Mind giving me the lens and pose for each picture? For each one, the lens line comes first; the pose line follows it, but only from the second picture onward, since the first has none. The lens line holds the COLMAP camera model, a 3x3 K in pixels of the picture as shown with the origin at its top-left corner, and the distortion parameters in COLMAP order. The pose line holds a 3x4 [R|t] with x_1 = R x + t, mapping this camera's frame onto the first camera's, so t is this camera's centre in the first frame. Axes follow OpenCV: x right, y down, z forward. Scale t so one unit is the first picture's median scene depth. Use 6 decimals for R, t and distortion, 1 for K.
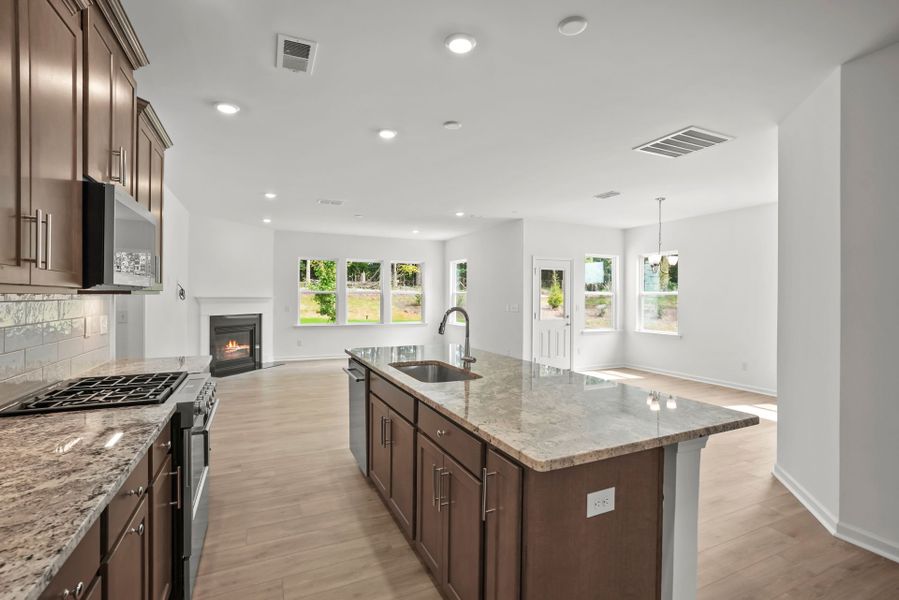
lens RADIAL K [[416.1, 0, 447.0], [0, 416.1, 296.2], [0, 0, 1]] dist [-0.038070, 0.021260]
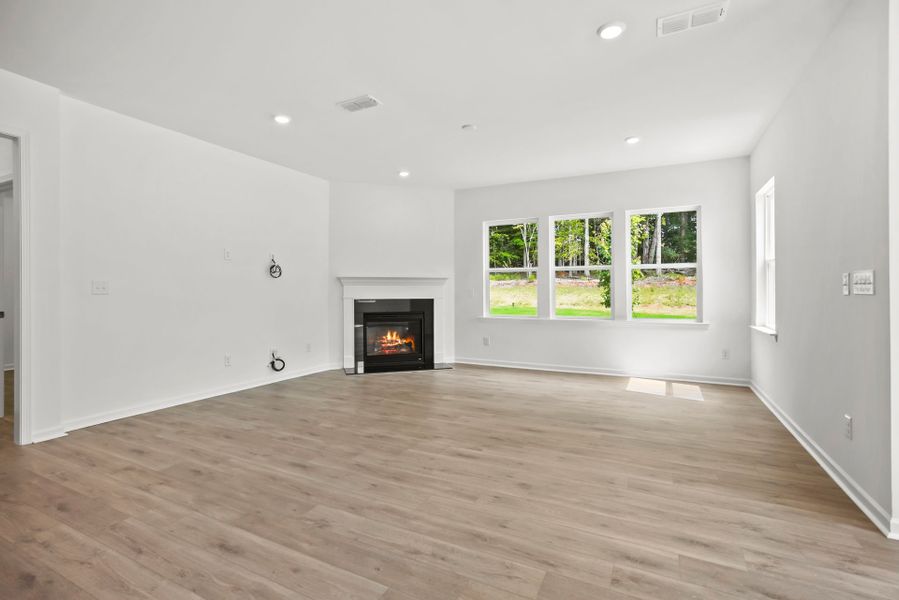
lens RADIAL K [[419.0, 0, 449.4], [0, 419.0, 289.2], [0, 0, 1]] dist [-0.039058, 0.021563]
pose [[0.618301, -0.009805, -0.785880, 0.206126], [0.005490, 0.999952, -0.008157, 0.032949], [0.785922, 0.000729, 0.618325, 0.582509]]
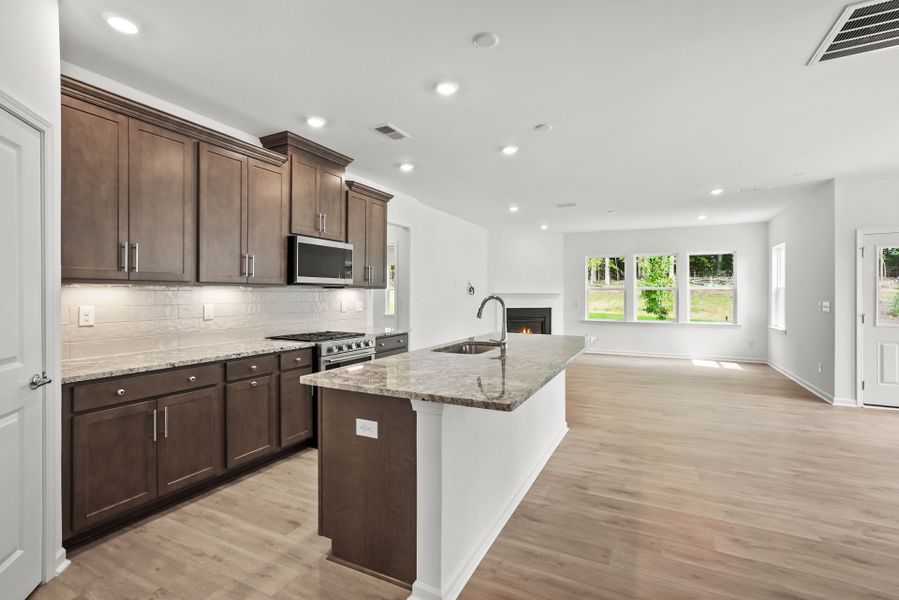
lens RADIAL K [[416.1, 0, 447.0], [0, 416.1, 296.2], [0, 0, 1]] dist [-0.038070, 0.021260]
pose [[0.621820, 0.000200, -0.783160, 0.300020], [0.001262, 0.999998, 0.001257, 0.008793], [0.783159, -0.001770, 0.621819, 0.061176]]
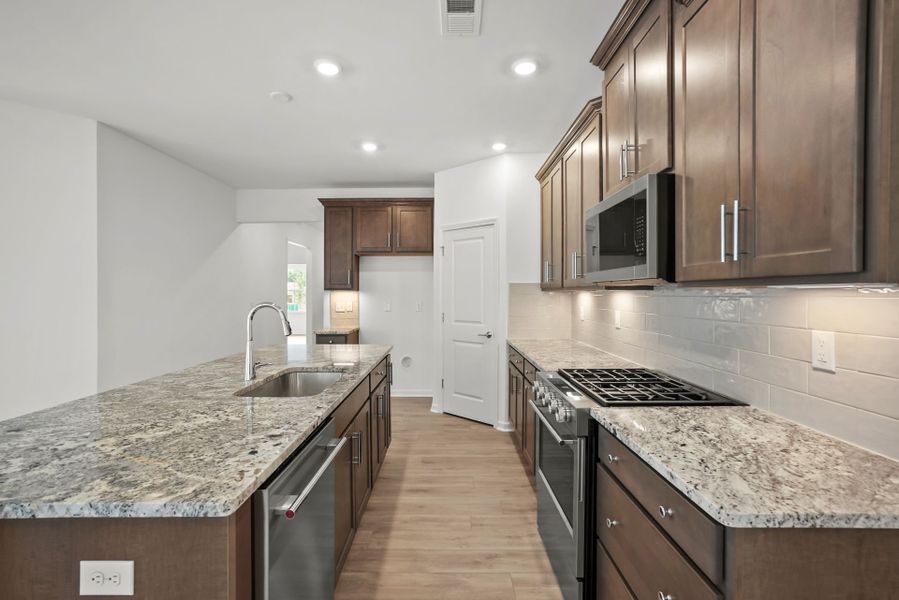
lens RADIAL K [[416.1, 0, 447.0], [0, 416.1, 296.2], [0, 0, 1]] dist [-0.038070, 0.021260]
pose [[-0.908028, -0.009445, 0.418804, -0.217402], [-0.005605, 0.999930, 0.010400, 0.001147], [-0.418873, 0.007096, -0.908017, 0.551274]]
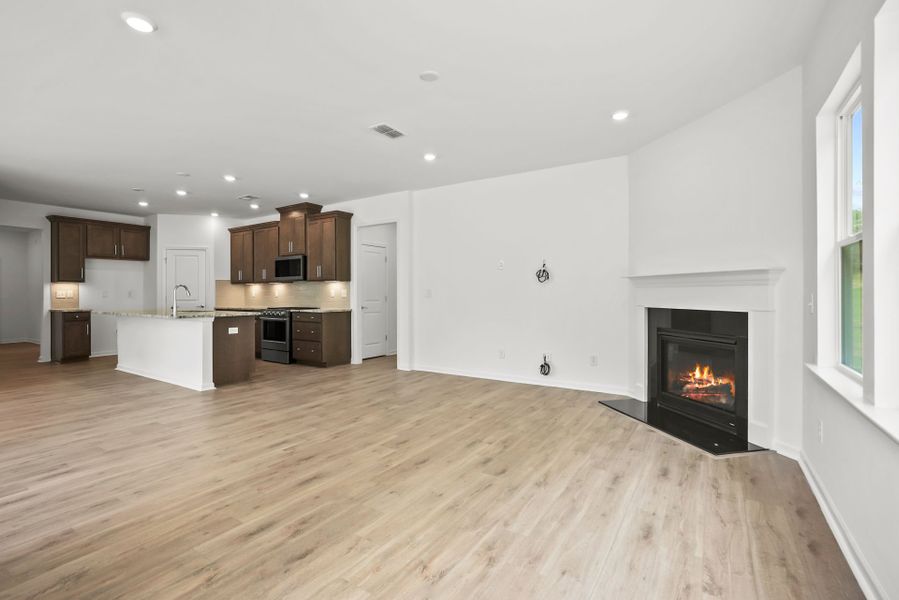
lens RADIAL K [[416.1, 0, 447.0], [0, 416.1, 296.2], [0, 0, 1]] dist [-0.038070, 0.021260]
pose [[-0.847280, -0.001309, -0.531145, -0.005172], [-0.002628, 0.999995, 0.001728, 0.028747], [0.531140, 0.002860, -0.847279, 1.276016]]
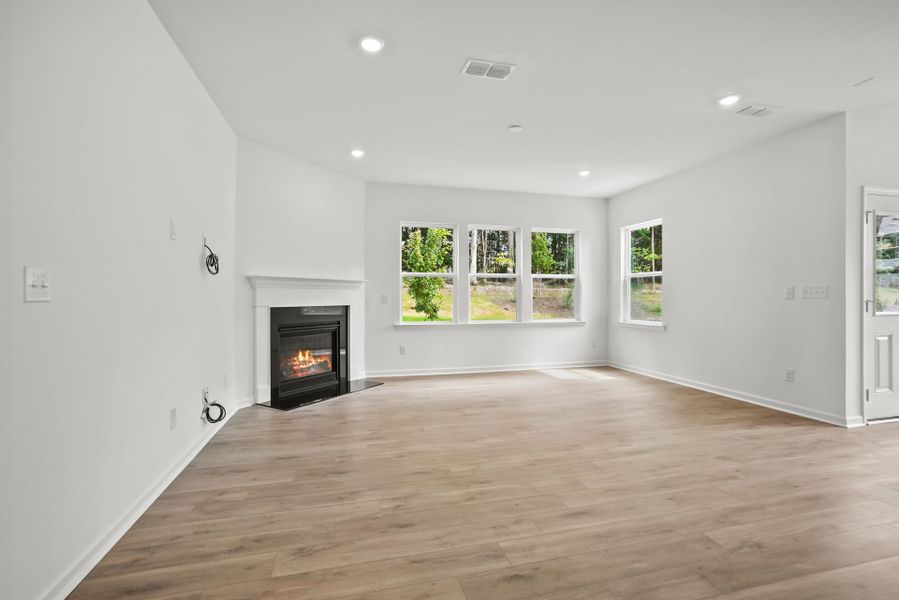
lens RADIAL K [[416.1, 0, 447.0], [0, 416.1, 296.2], [0, 0, 1]] dist [-0.038070, 0.021260]
pose [[0.983906, -0.006189, -0.178578, -0.191130], [0.006080, 0.999981, -0.001154, 0.031229], [0.178582, 0.000050, 0.983925, 0.408481]]
